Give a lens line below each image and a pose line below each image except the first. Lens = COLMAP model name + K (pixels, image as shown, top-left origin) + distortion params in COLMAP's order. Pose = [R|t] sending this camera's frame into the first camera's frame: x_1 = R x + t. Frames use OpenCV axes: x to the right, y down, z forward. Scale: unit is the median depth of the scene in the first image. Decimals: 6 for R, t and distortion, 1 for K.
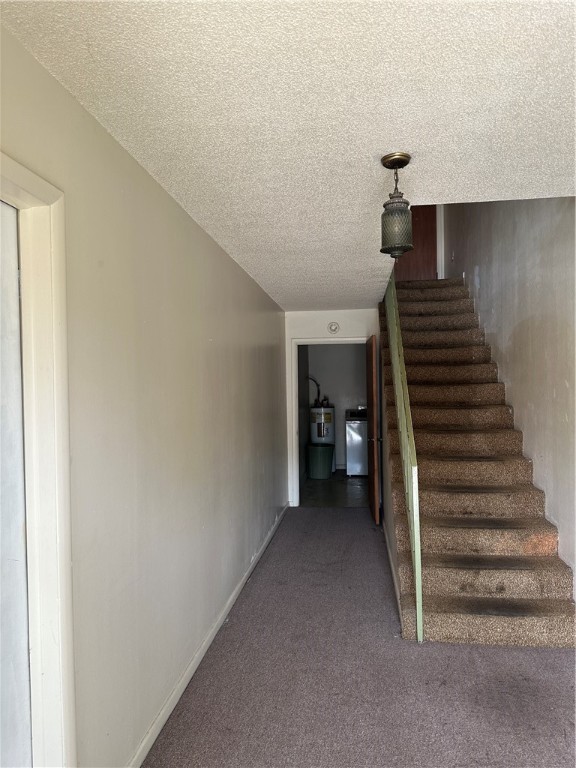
lens RADIAL K [[524.0, 0, 286.2], [0, 524.0, 385.8], [0, 0, 1]] dist [0.050126, 0.006313]
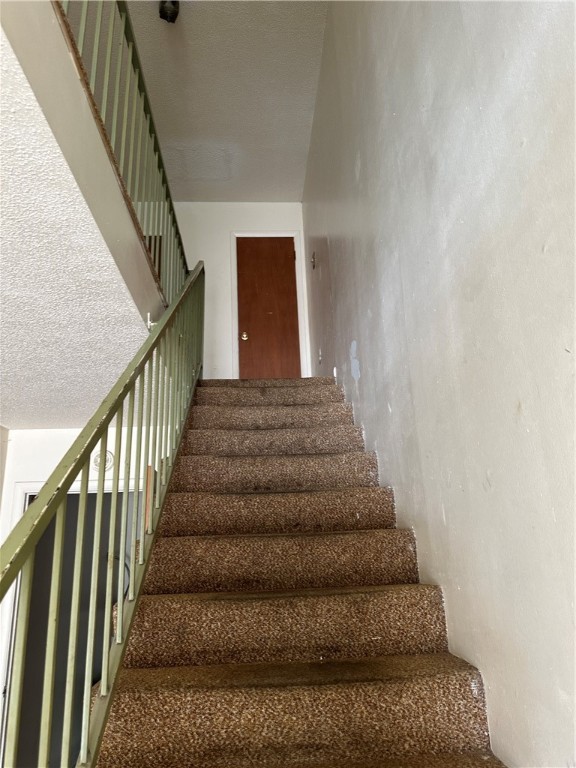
lens RADIAL K [[524.0, 0, 283.0], [0, 524.0, 380.4], [0, 0, 1]] dist [0.050126, 0.006313]
pose [[0.982050, 0.038578, 0.184635, 0.200520], [0.019459, 0.952917, -0.302606, -0.027142], [-0.187616, 0.300767, 0.935061, 0.544534]]
